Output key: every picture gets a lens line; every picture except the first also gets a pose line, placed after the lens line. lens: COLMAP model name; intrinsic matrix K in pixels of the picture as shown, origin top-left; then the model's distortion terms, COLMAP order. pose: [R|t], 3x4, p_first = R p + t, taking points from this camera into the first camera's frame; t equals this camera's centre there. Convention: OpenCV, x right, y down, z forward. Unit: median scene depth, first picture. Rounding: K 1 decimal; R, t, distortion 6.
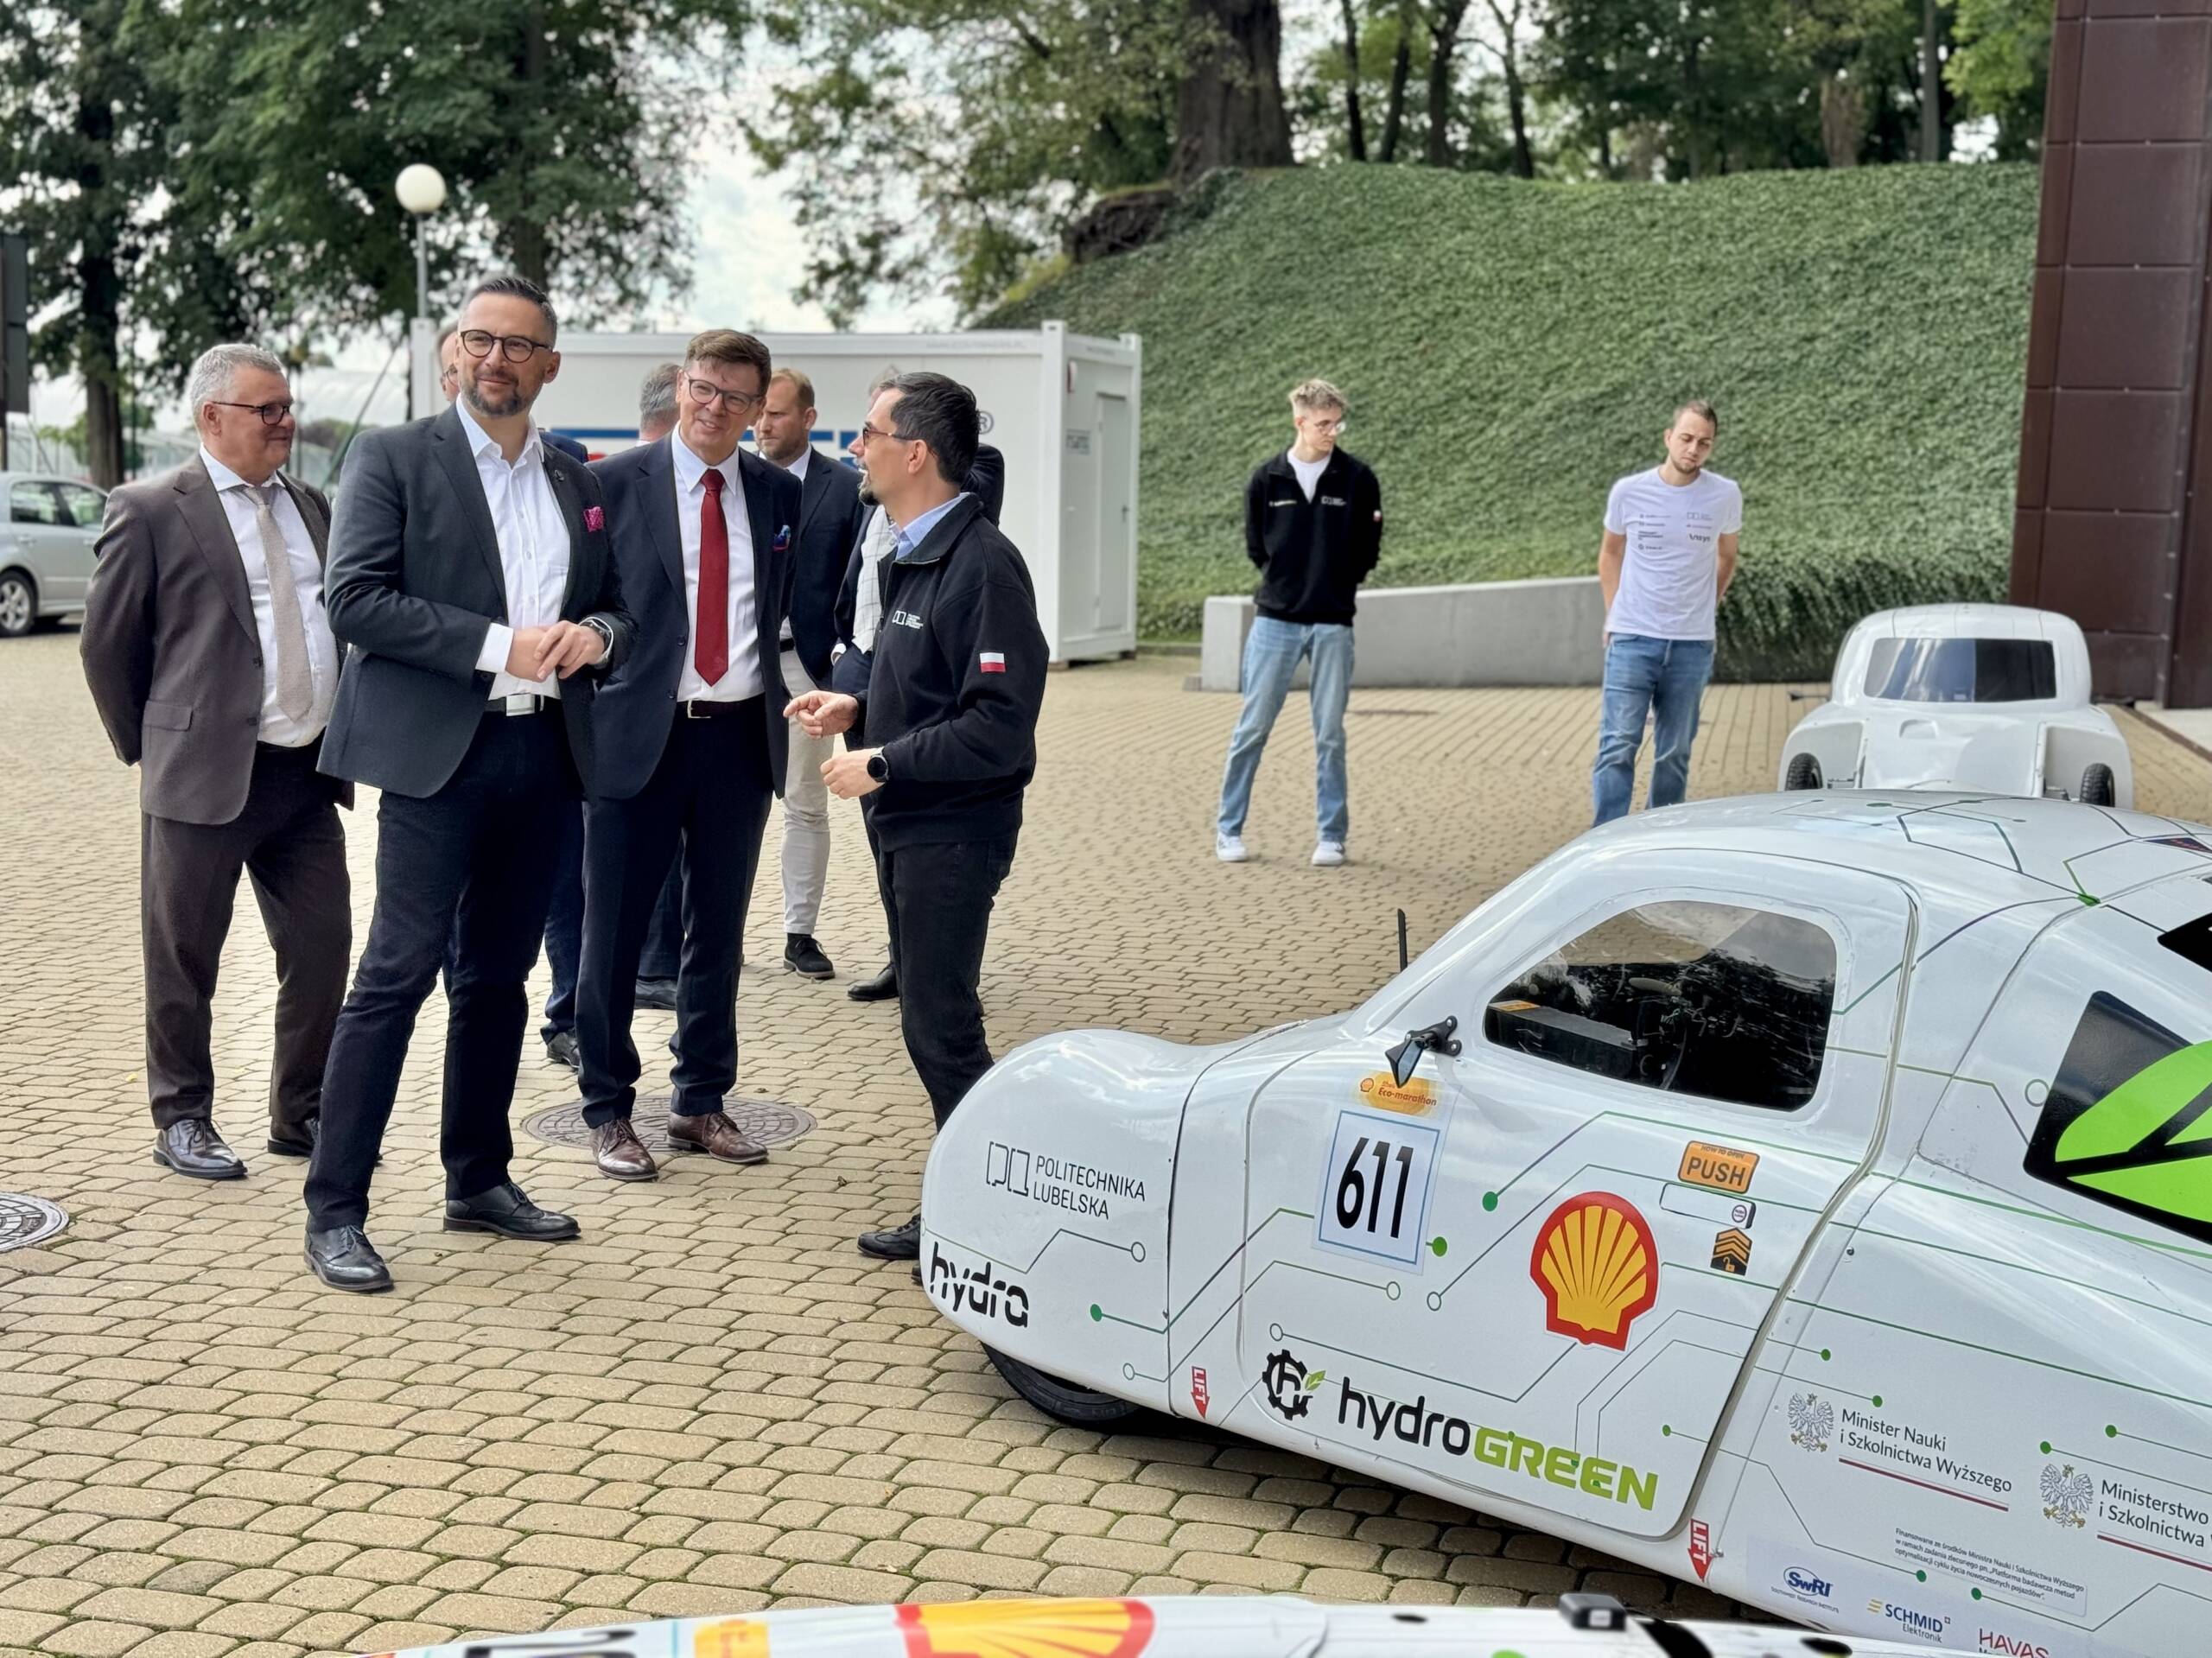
lens RADIAL K [[3151.5, 0, 1076.8], [0, 3151.5, 828.9], [0, 0, 1]] dist [0.160193, -0.149403]
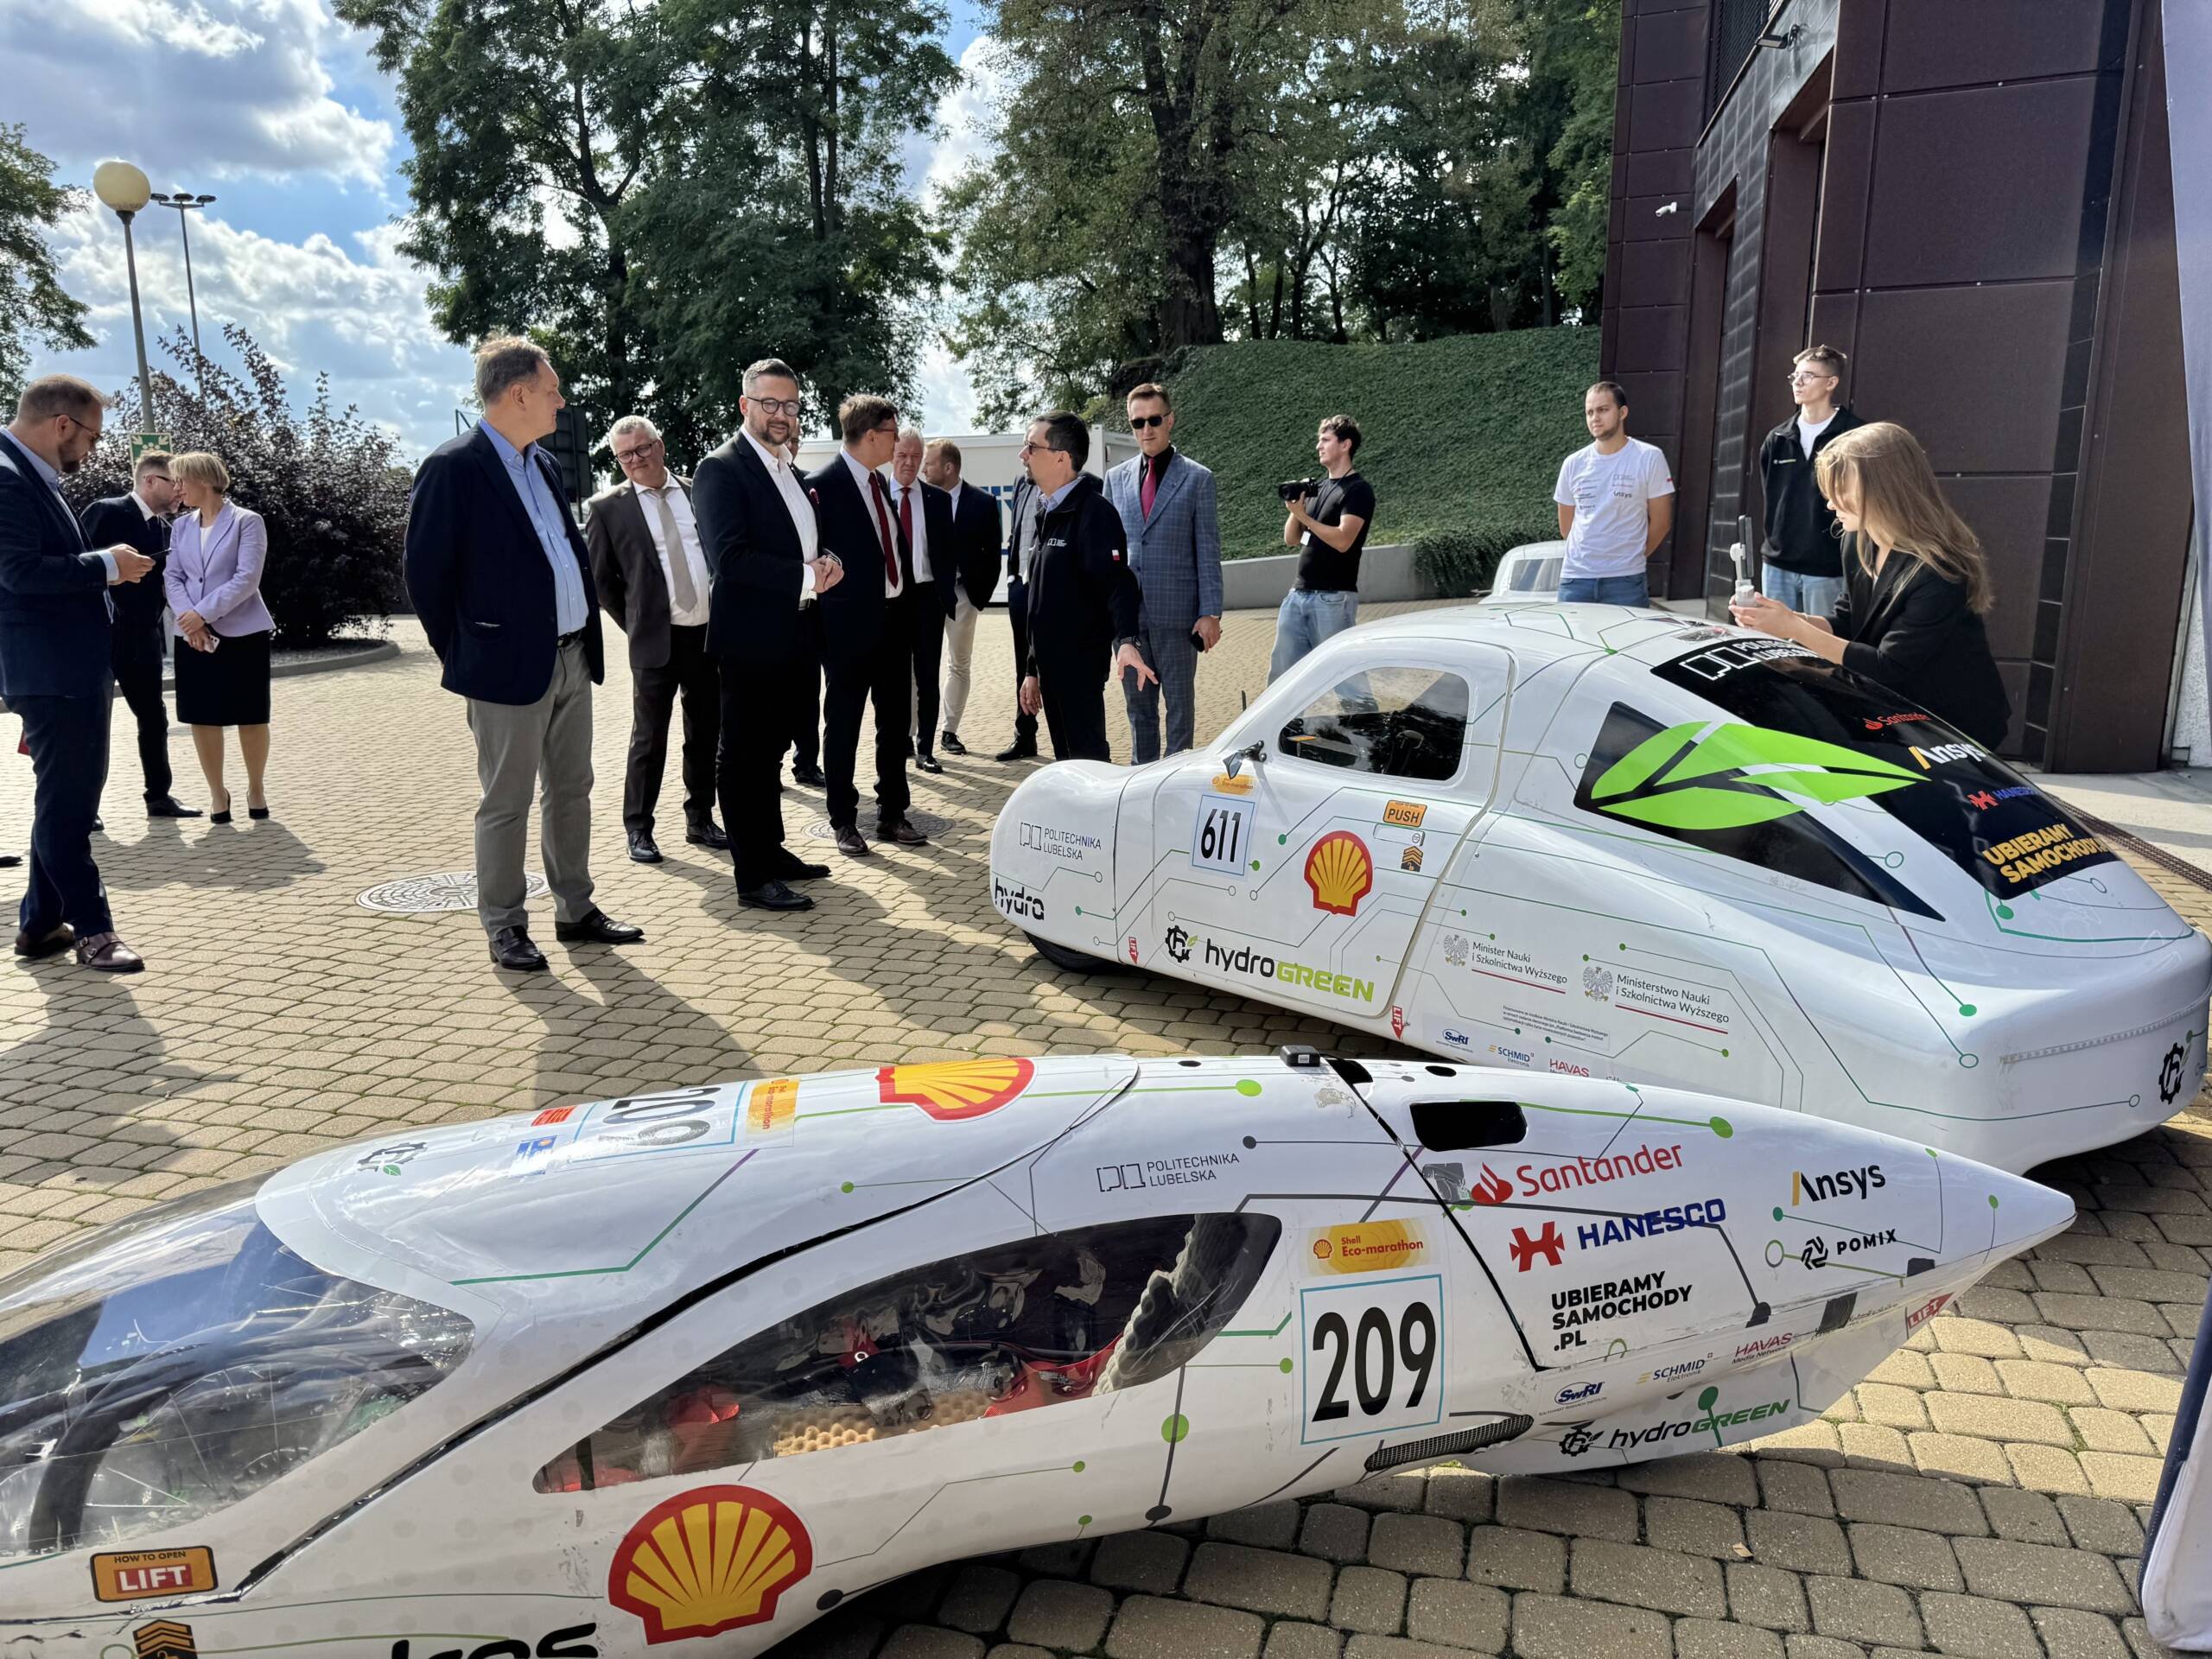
lens RADIAL K [[1547.7, 0, 1106.0], [0, 1547.7, 829.5], [0, 0, 1]] dist [0.142092, -0.245503]
pose [[0.999188, -0.035776, -0.018512, 0.016665], [0.037269, 0.995438, 0.087830, 0.010915], [0.015286, -0.088449, 0.995963, 0.041553]]
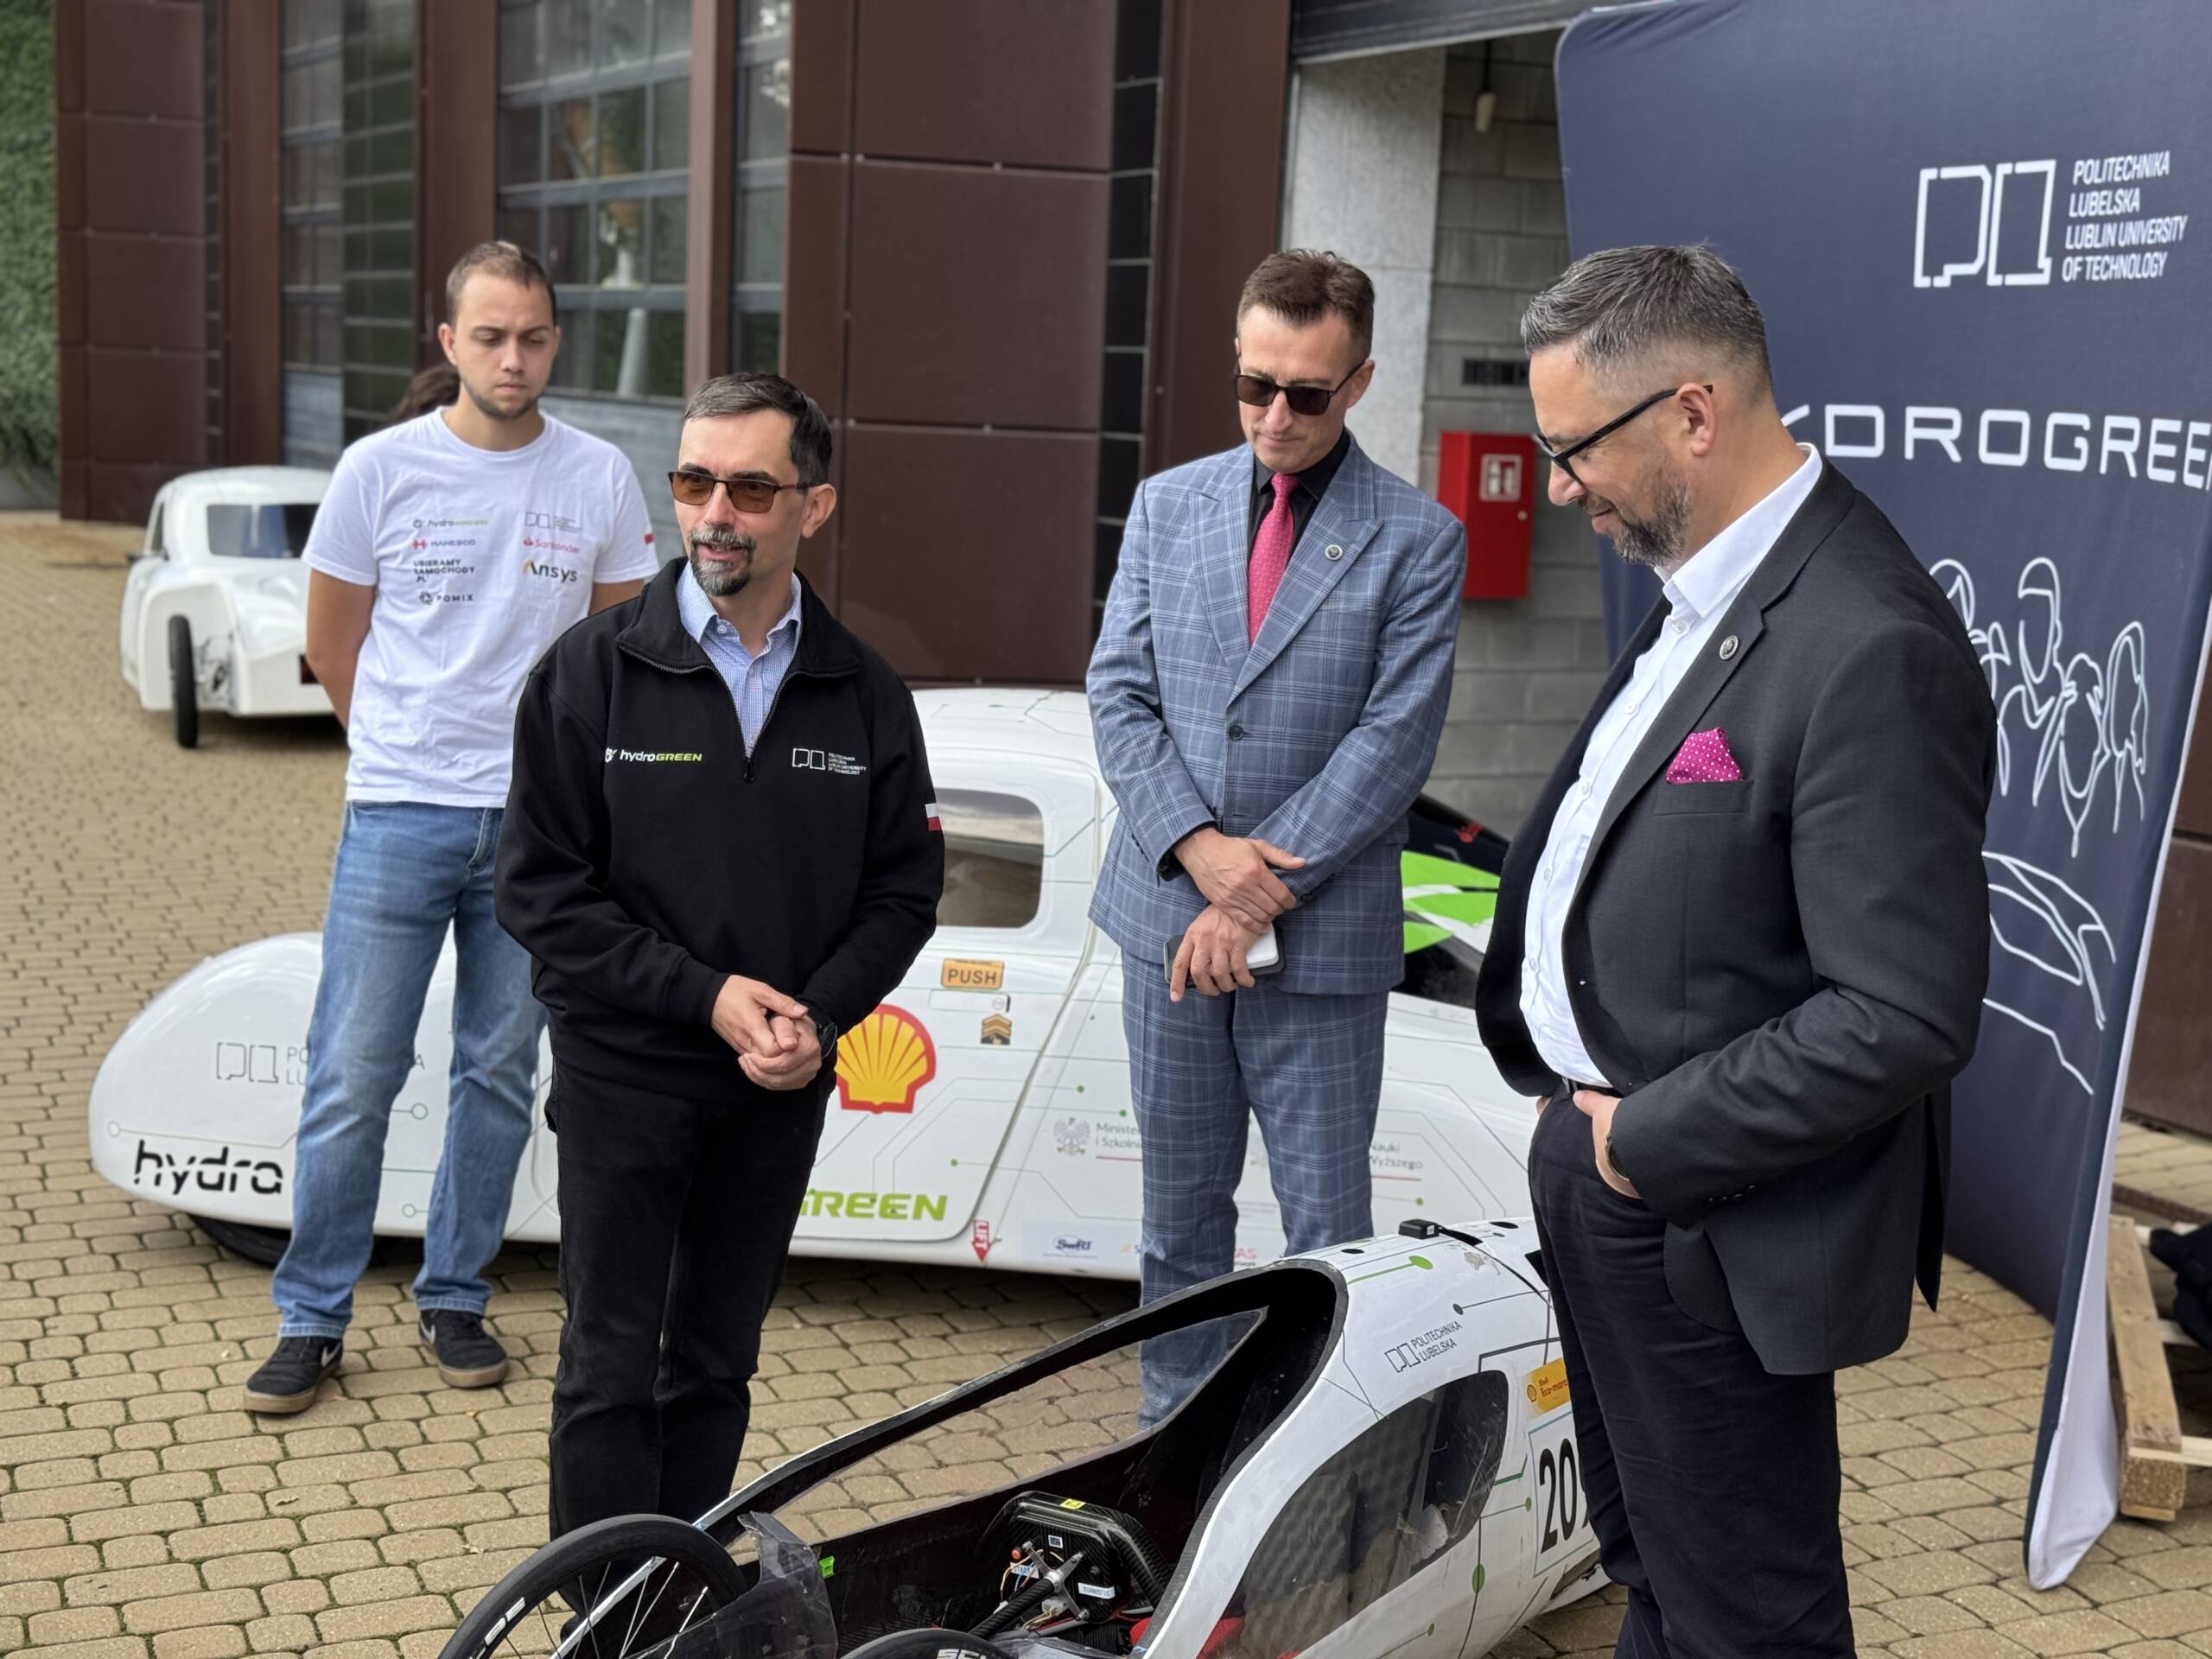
lens RADIAL K [[3090.0, 0, 1098.6], [0, 3090.0, 841.9], [0, 0, 1]] dist [0.183403, -0.410458]
pose [[0.779401, -0.101902, 0.618183, -0.201991], [0.058311, 0.994200, 0.090366, -0.024569], [-0.623806, -0.034384, 0.780822, -0.036109]]
